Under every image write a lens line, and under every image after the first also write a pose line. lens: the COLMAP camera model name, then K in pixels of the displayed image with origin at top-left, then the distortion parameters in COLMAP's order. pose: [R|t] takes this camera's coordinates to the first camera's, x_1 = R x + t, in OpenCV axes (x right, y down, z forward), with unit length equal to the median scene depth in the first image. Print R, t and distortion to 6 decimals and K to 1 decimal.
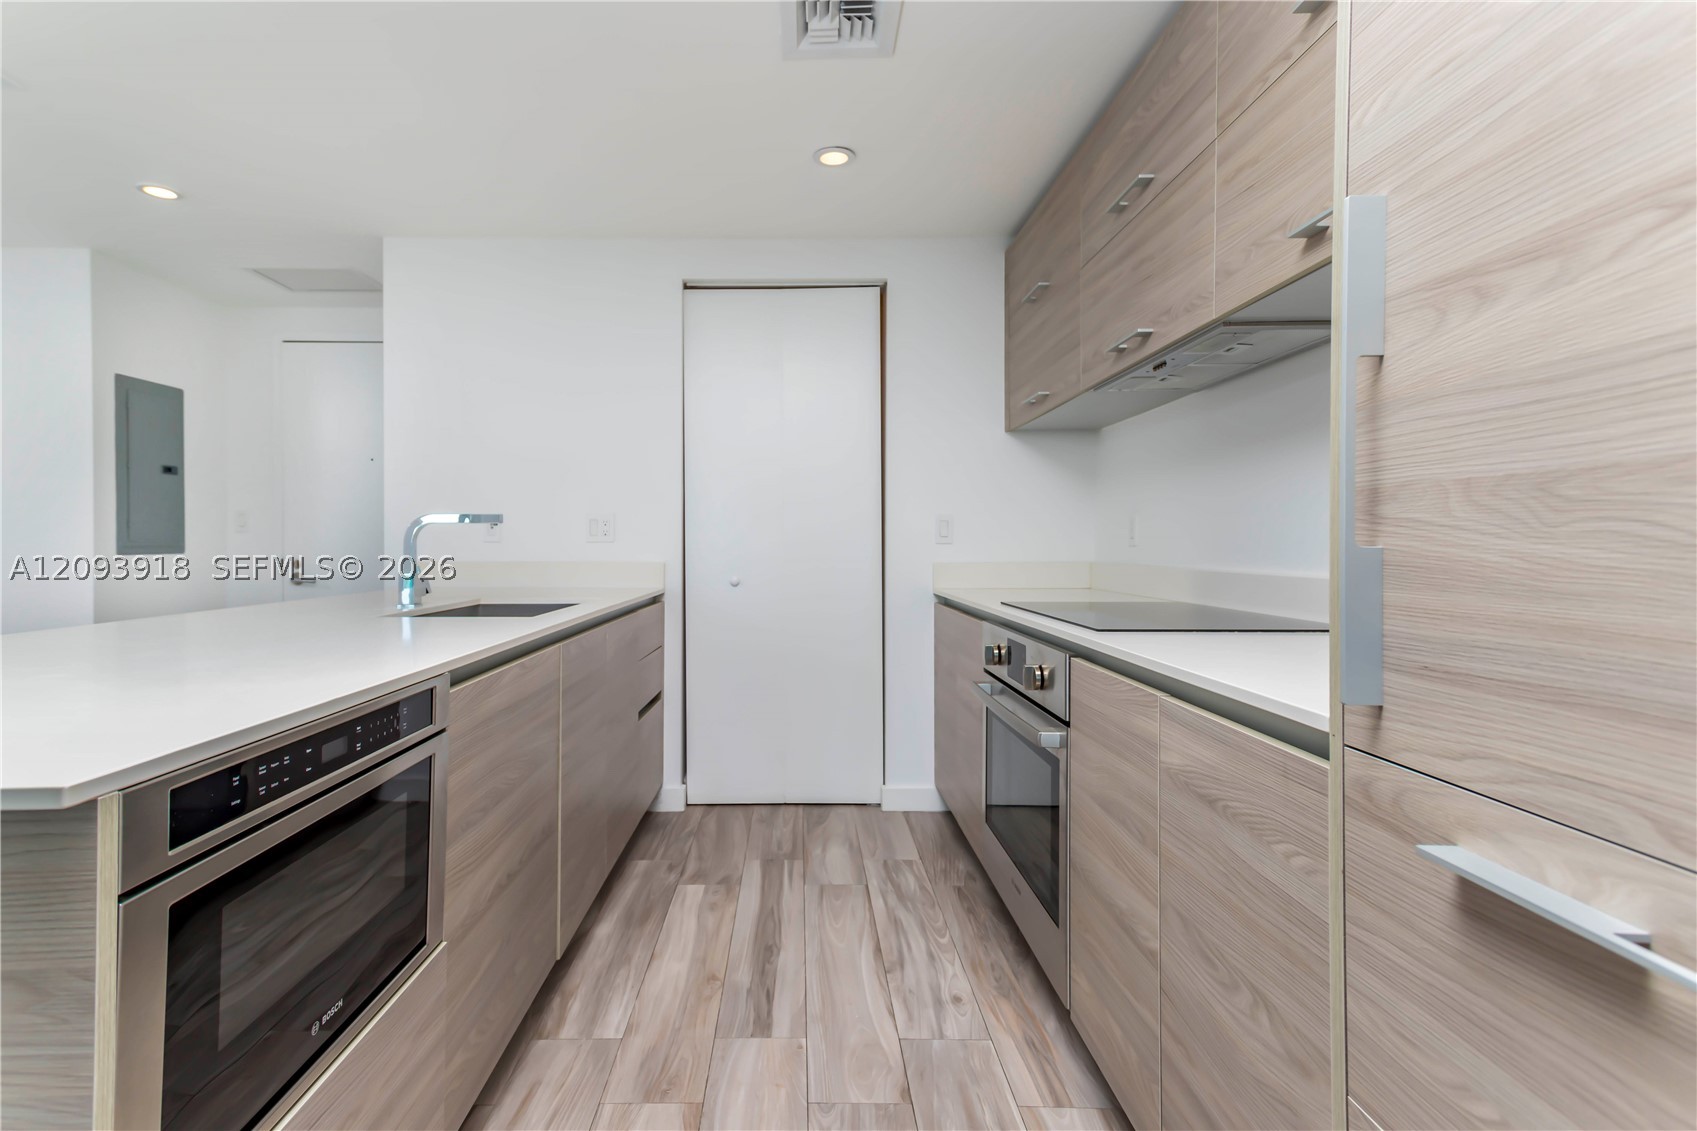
lens RADIAL K [[840.7, 0, 779.0], [0, 840.7, 543.5], [0, 0, 1]] dist [0.036725, 0.000053]
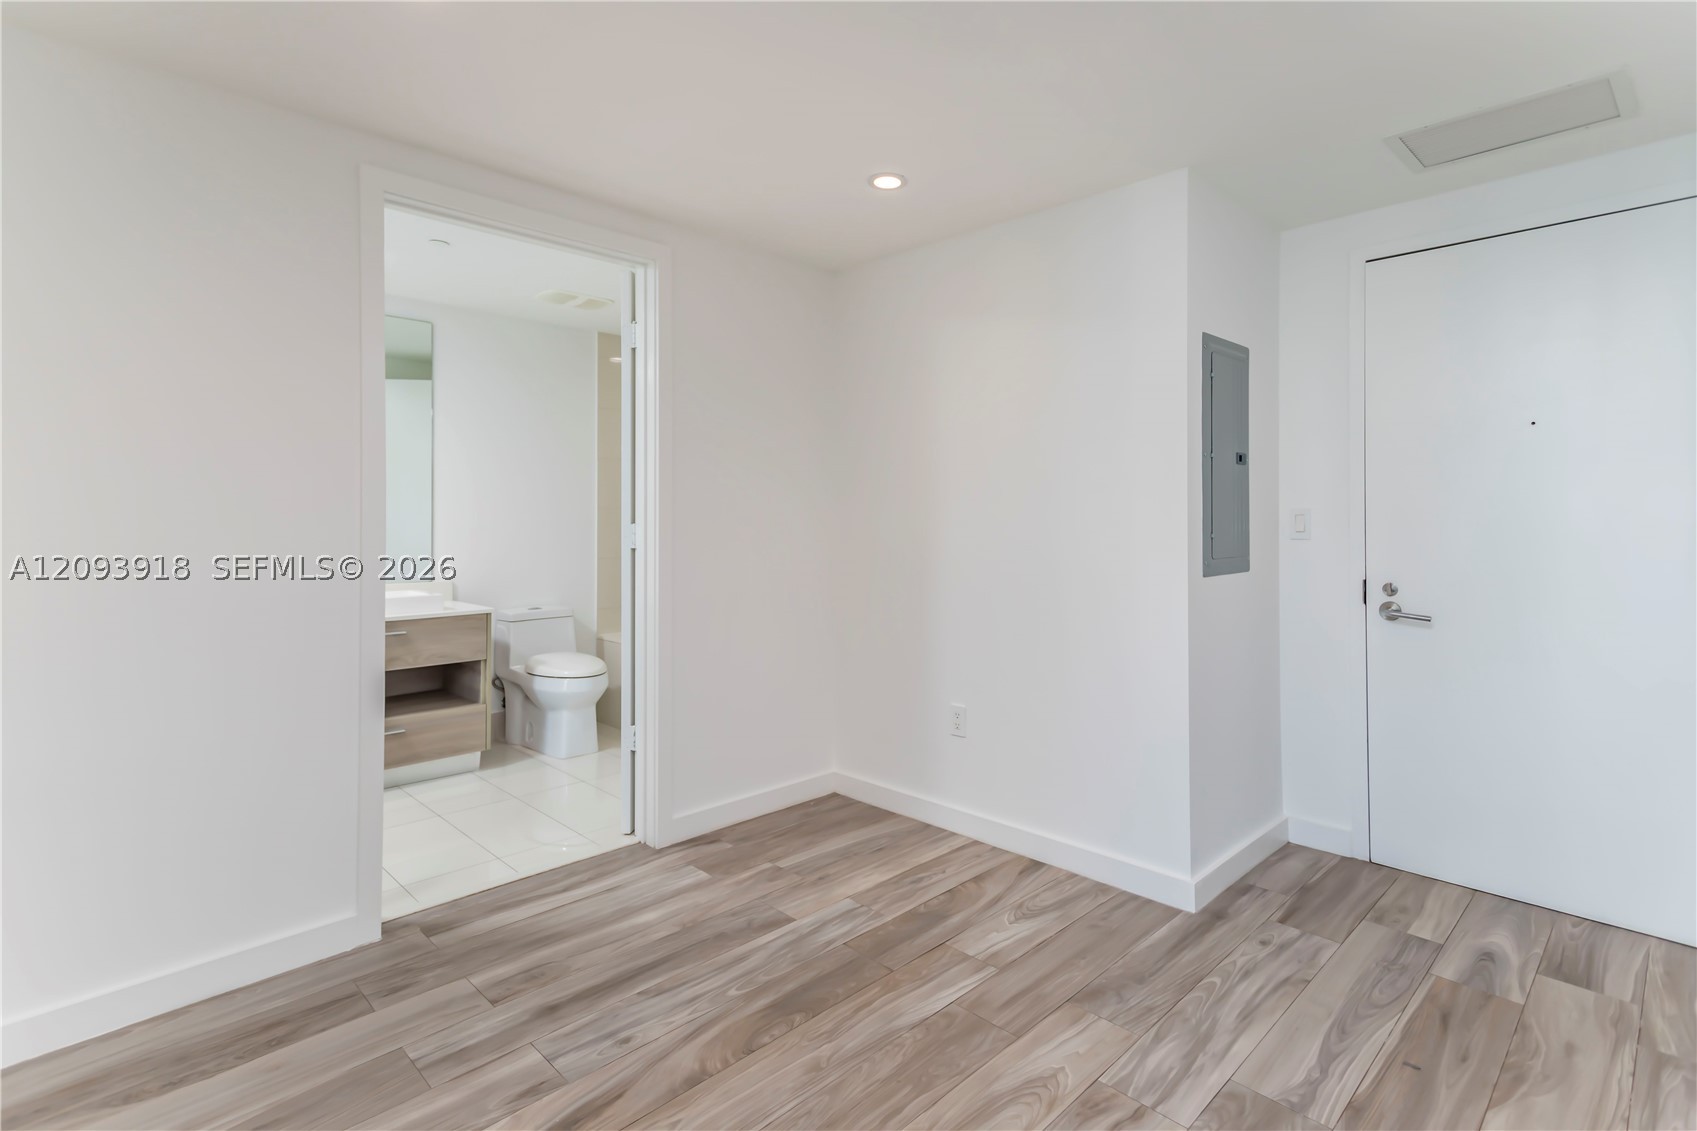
lens RADIAL K [[832.3, 0, 849.9], [0, 832.3, 521.9], [0, 0, 1]] dist [0.022850, -0.000042]
pose [[0.721683, -0.000776, -0.692223, -0.627334], [0.004677, 0.999982, 0.003755, -0.049592], [0.692208, -0.005948, 0.721674, 0.344469]]
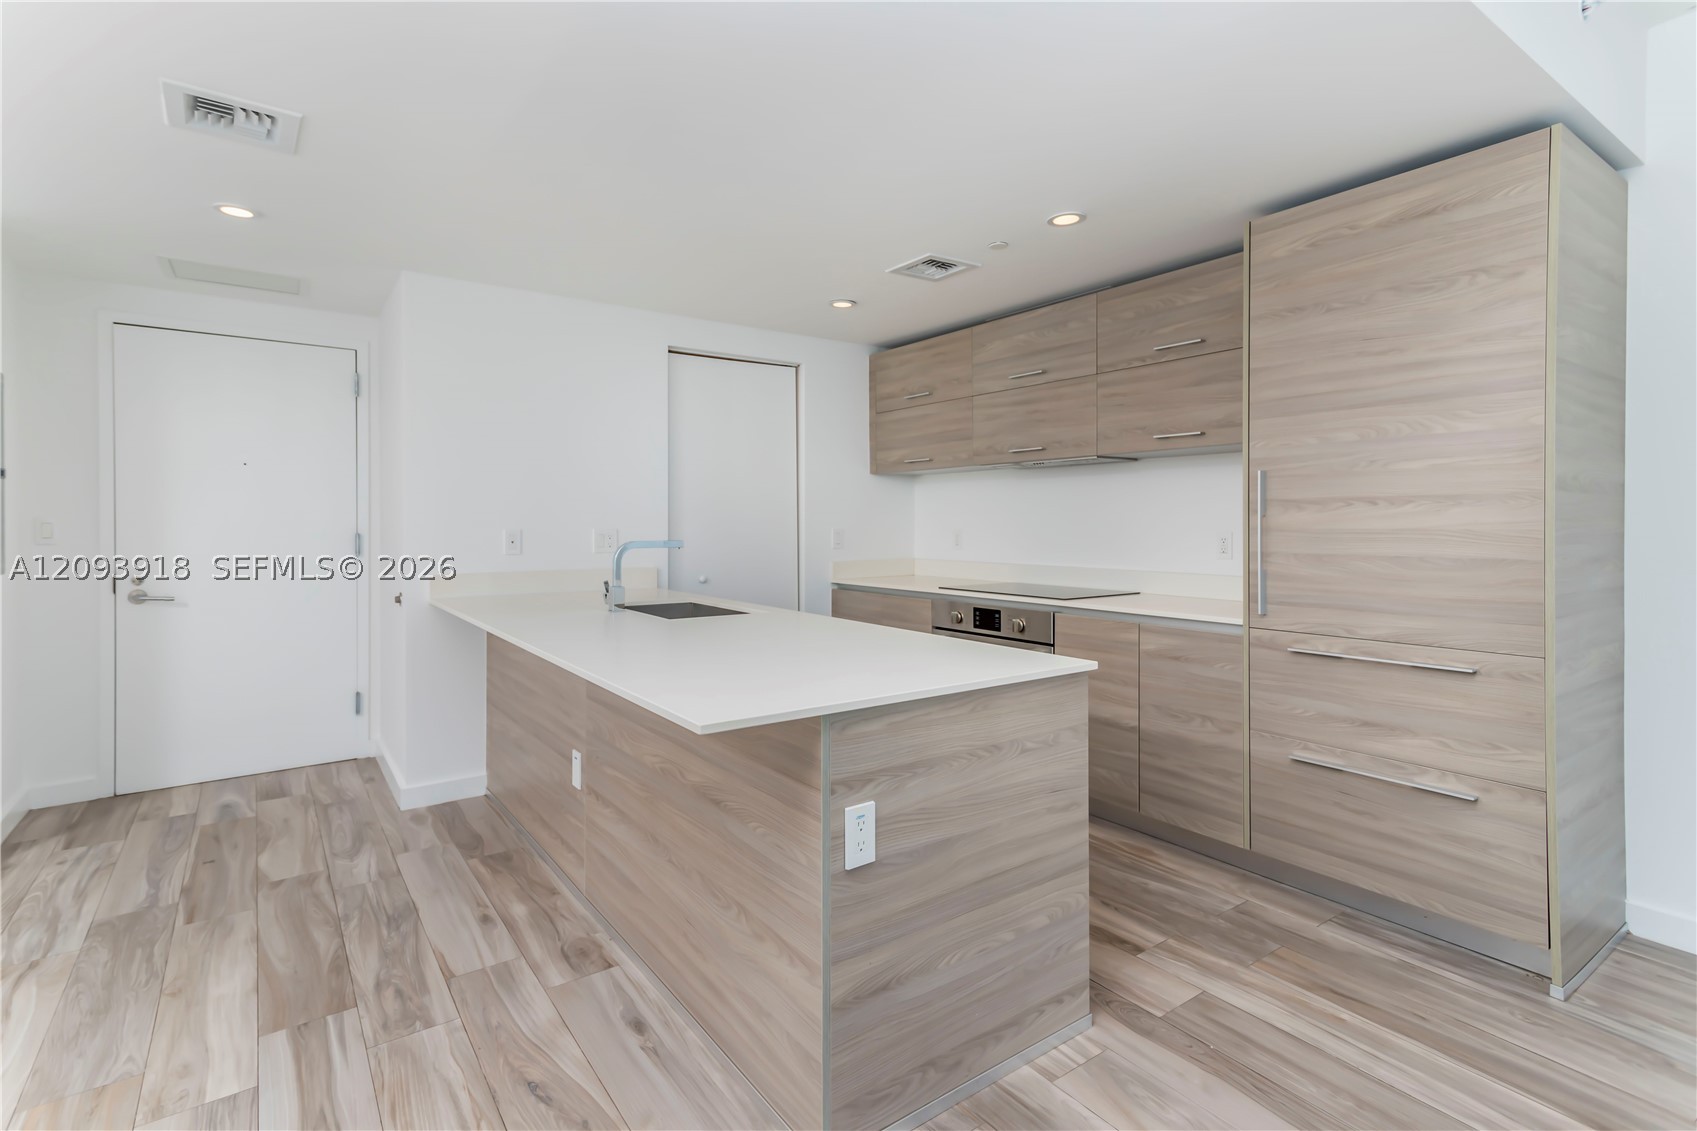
lens RADIAL K [[832.3, 0, 849.9], [0, 832.3, 521.9], [0, 0, 1]] dist [0.022850, -0.000042]
pose [[0.799762, 0.001044, 0.600317, -0.758686], [-0.000846, 0.999999, -0.000612, -0.052075], [-0.600317, -0.000019, 0.799762, -0.202410]]
